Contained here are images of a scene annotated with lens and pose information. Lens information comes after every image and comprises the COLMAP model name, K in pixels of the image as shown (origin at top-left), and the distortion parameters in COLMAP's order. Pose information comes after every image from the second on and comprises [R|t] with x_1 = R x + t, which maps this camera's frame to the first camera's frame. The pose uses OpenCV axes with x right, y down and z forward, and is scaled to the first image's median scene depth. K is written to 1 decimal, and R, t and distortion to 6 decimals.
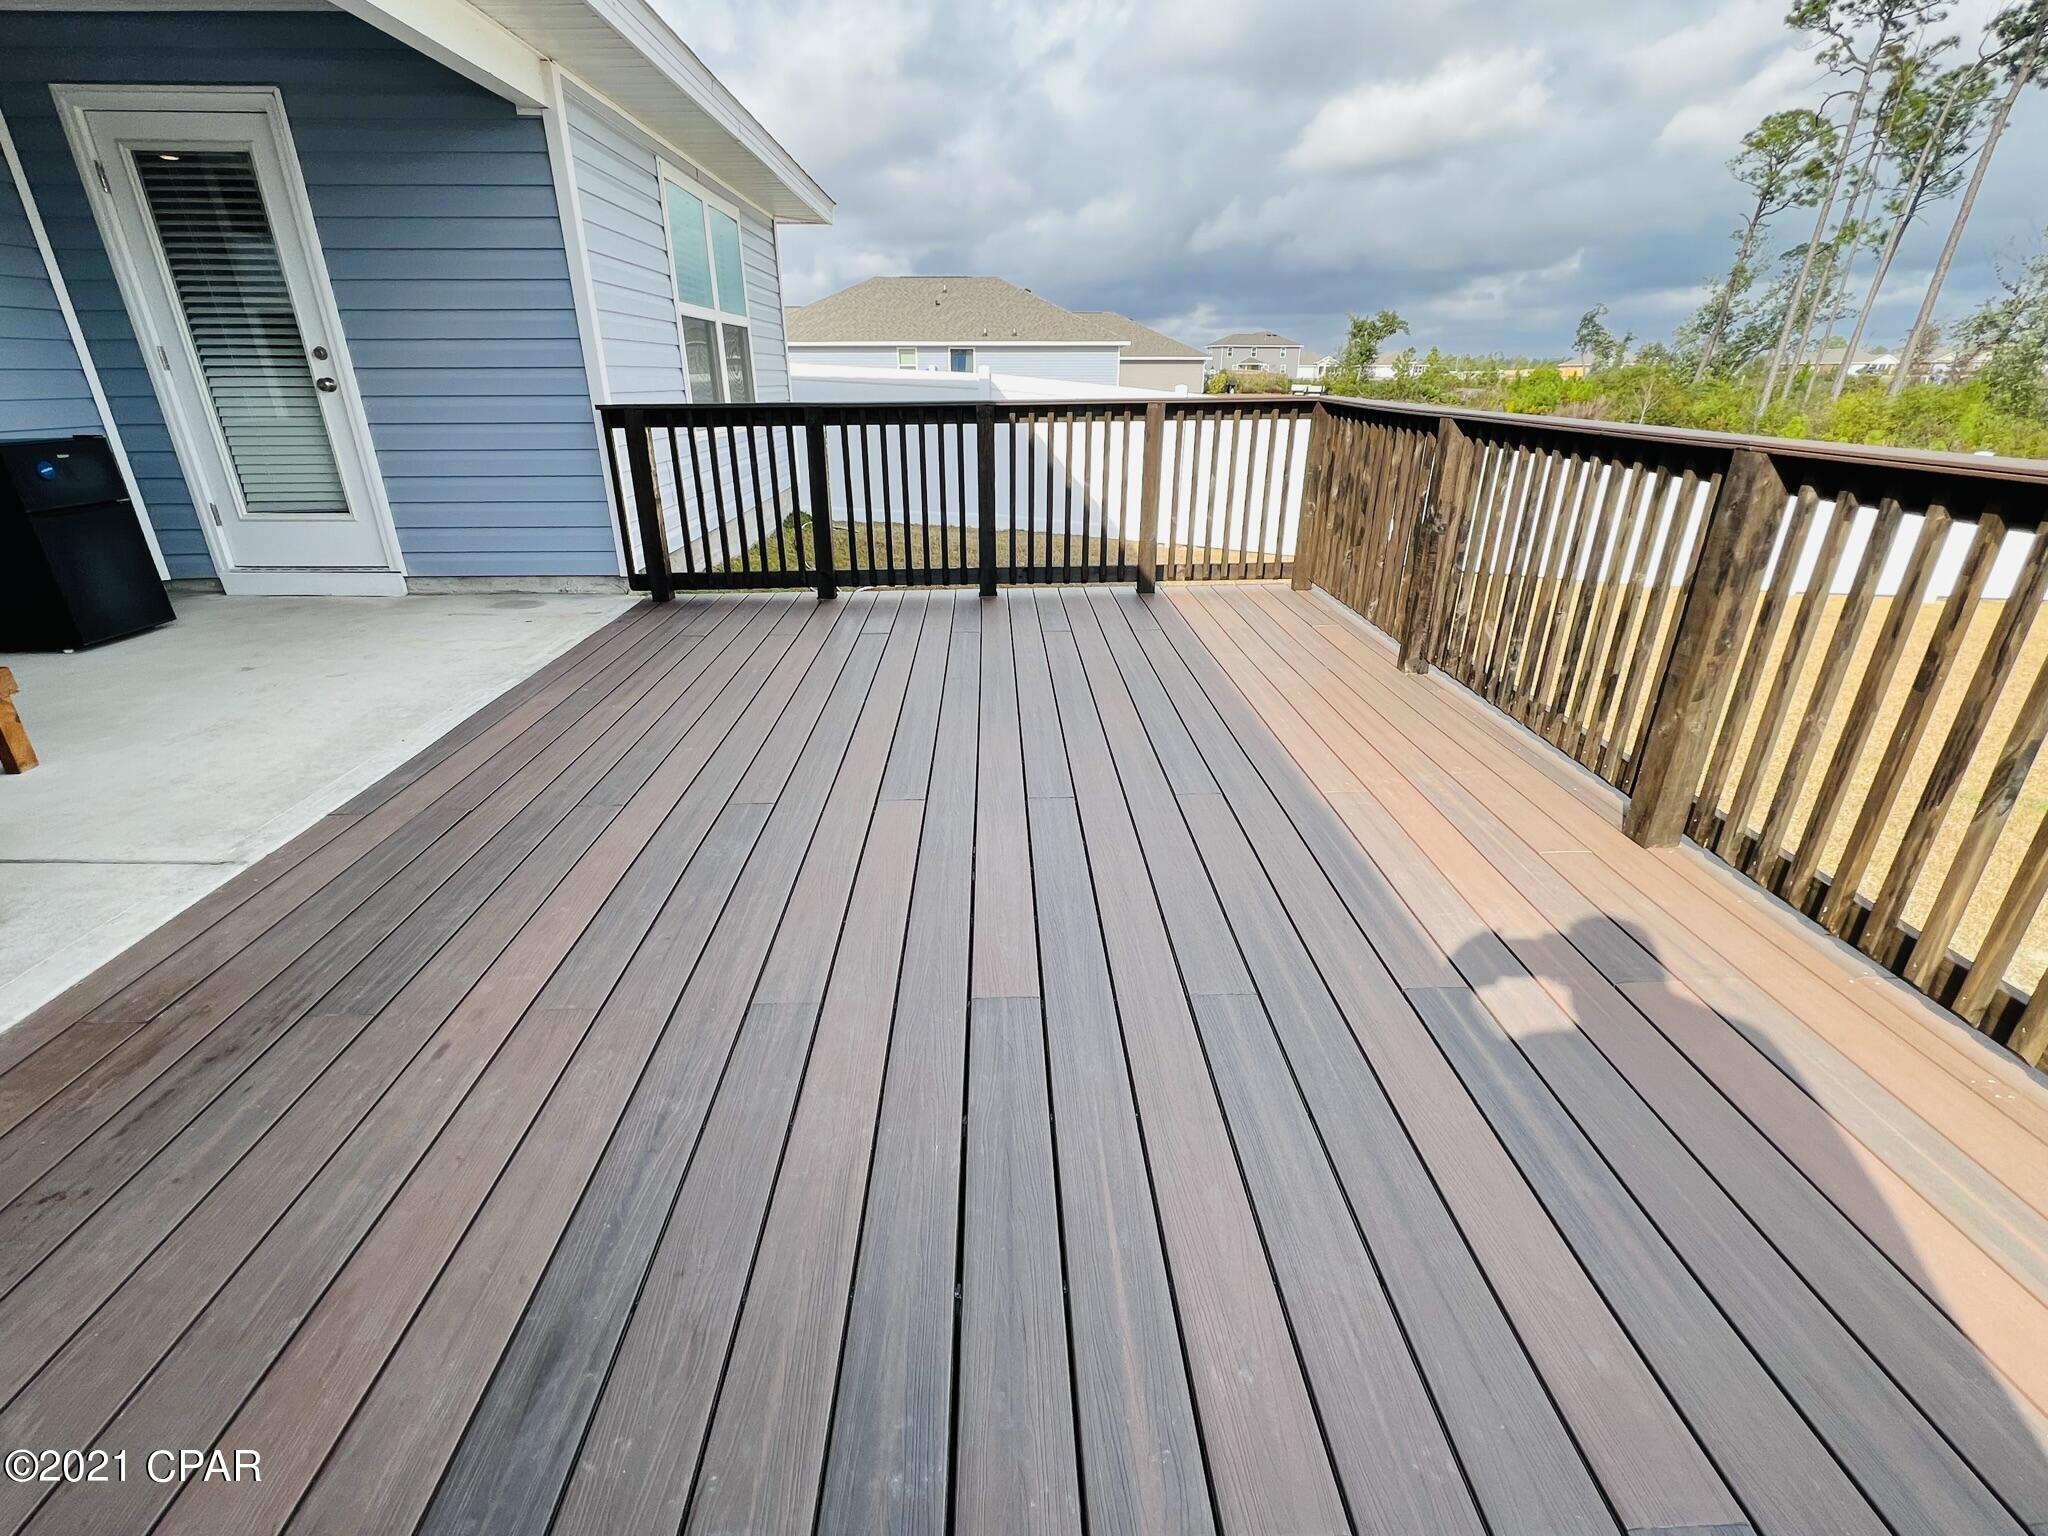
lens RADIAL K [[937.1, 0, 1027.3], [0, 937.1, 777.5], [0, 0, 1]] dist [-0.000350, 0.001540]
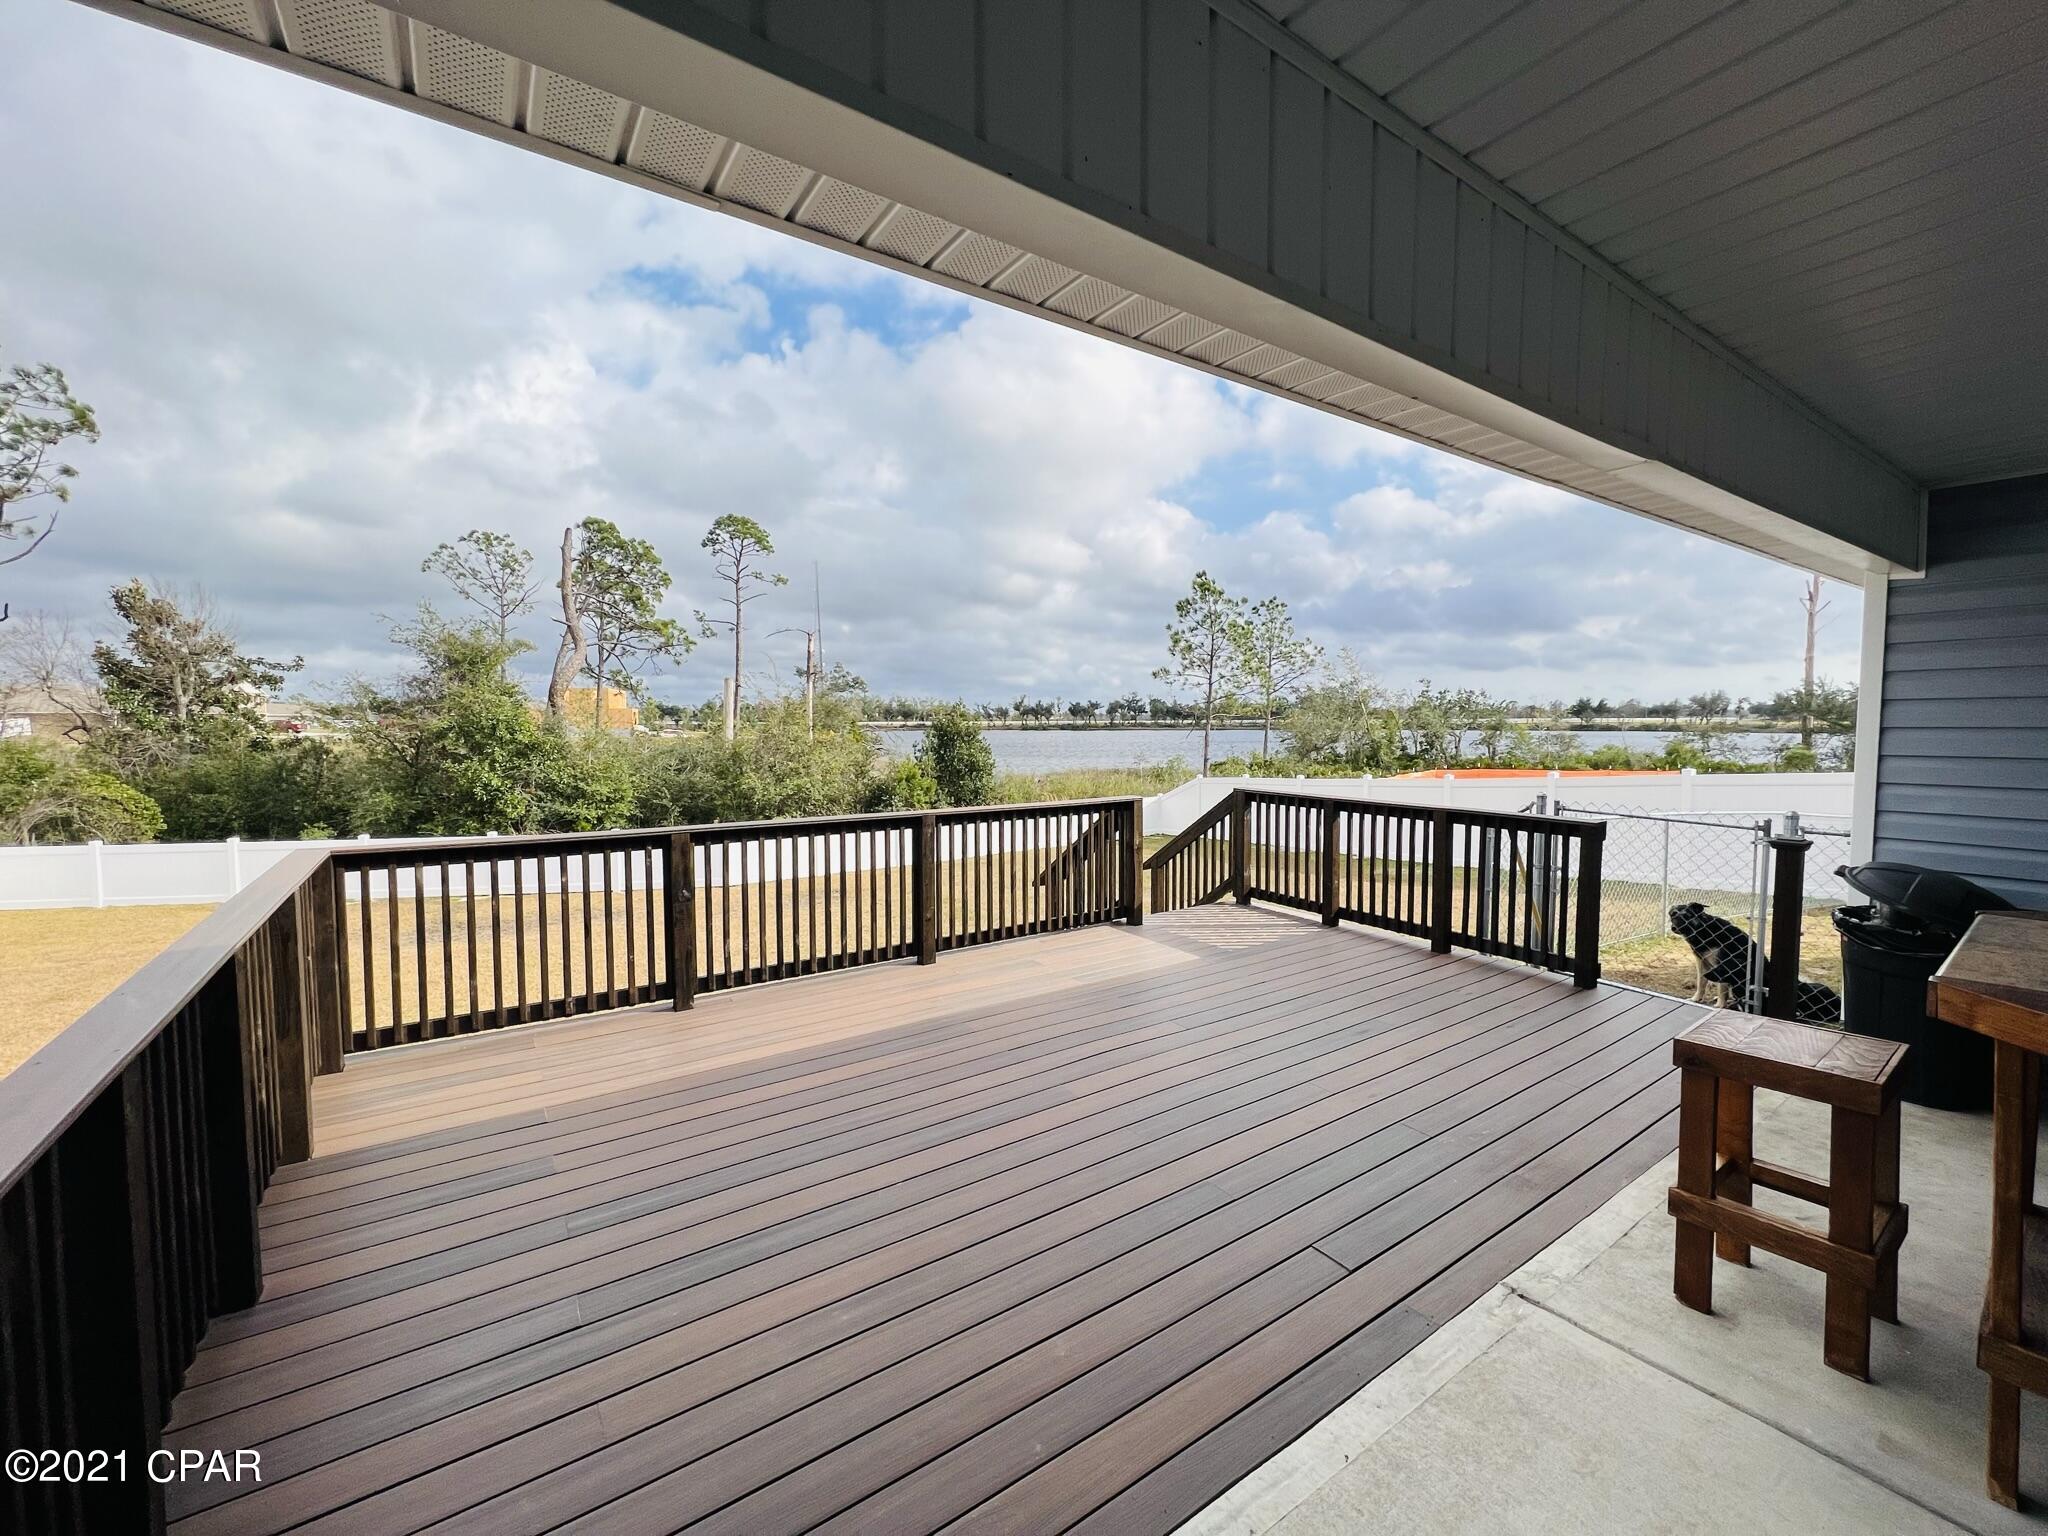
lens RADIAL K [[815.6, 0, 1022.3], [0, 815.6, 777.9], [0, 0, 1]] dist [-0.001348, 0.000581]
pose [[-0.525471, -0.060941, 0.848626, -0.080379], [0.338724, 0.899993, 0.274368, -0.055532], [-0.780478, 0.431622, -0.452279, 0.099048]]
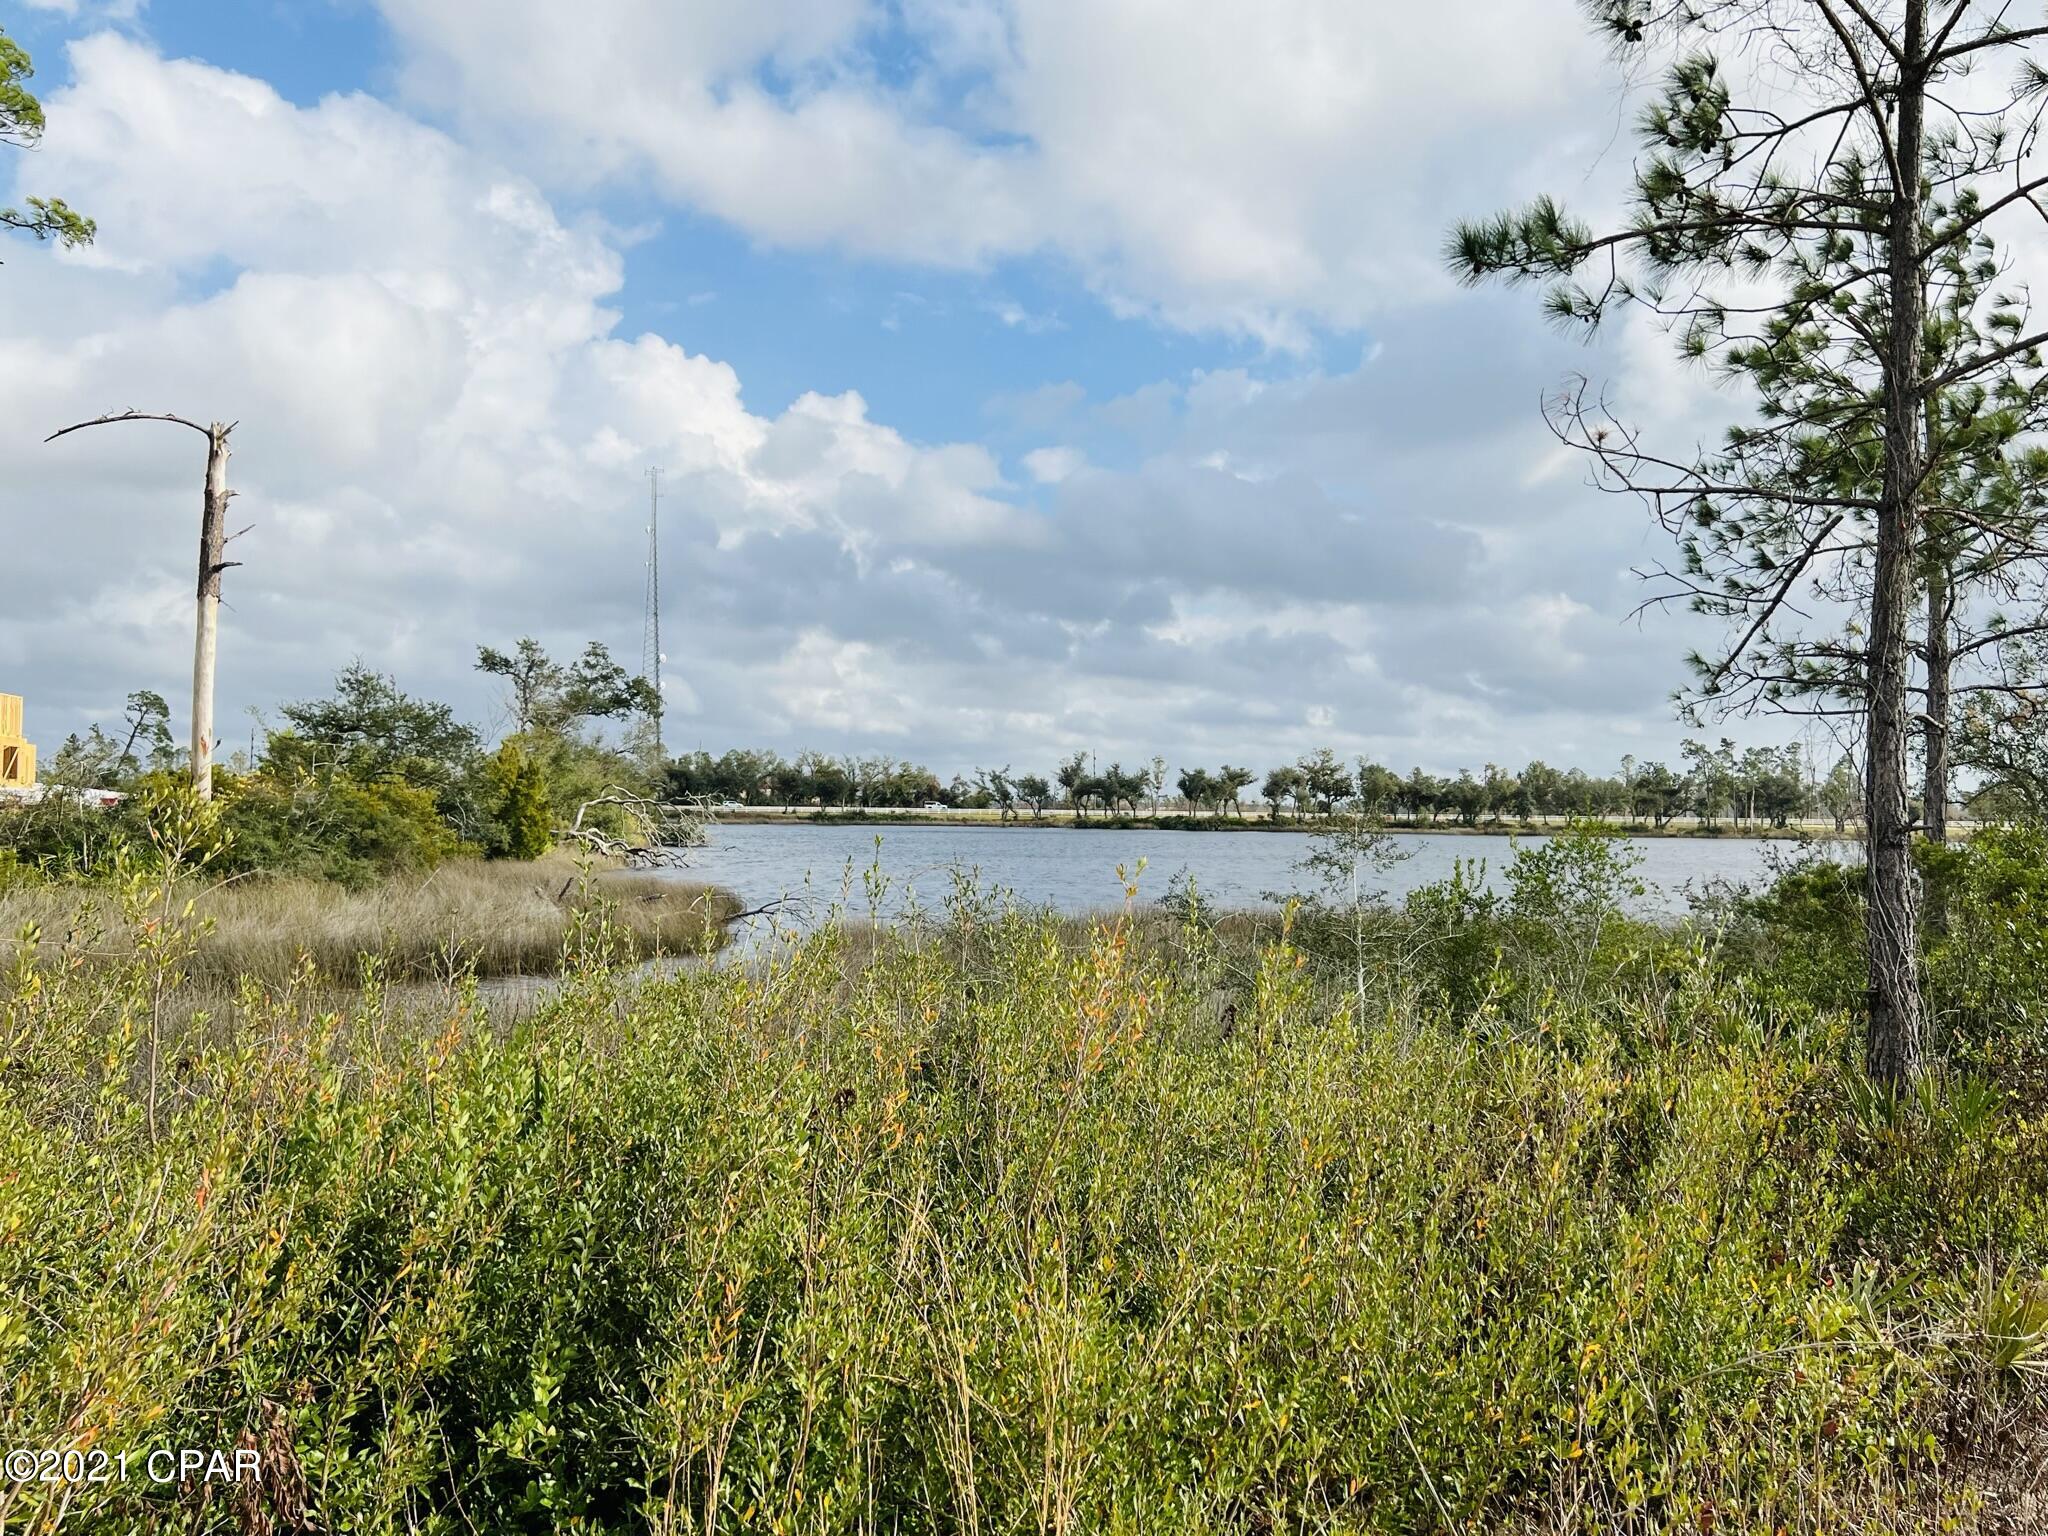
lens RADIAL K [[1673.3, 0, 1007.9], [0, 1673.3, 765.7], [0, 0, 1]] dist [0.047311, -0.004767]
pose [[-0.480650, 0.015816, 0.876770, 0.467319], [0.332688, 0.928377, 0.165634, 0.170185], [-0.811354, 0.371303, -0.451486, -0.304368]]
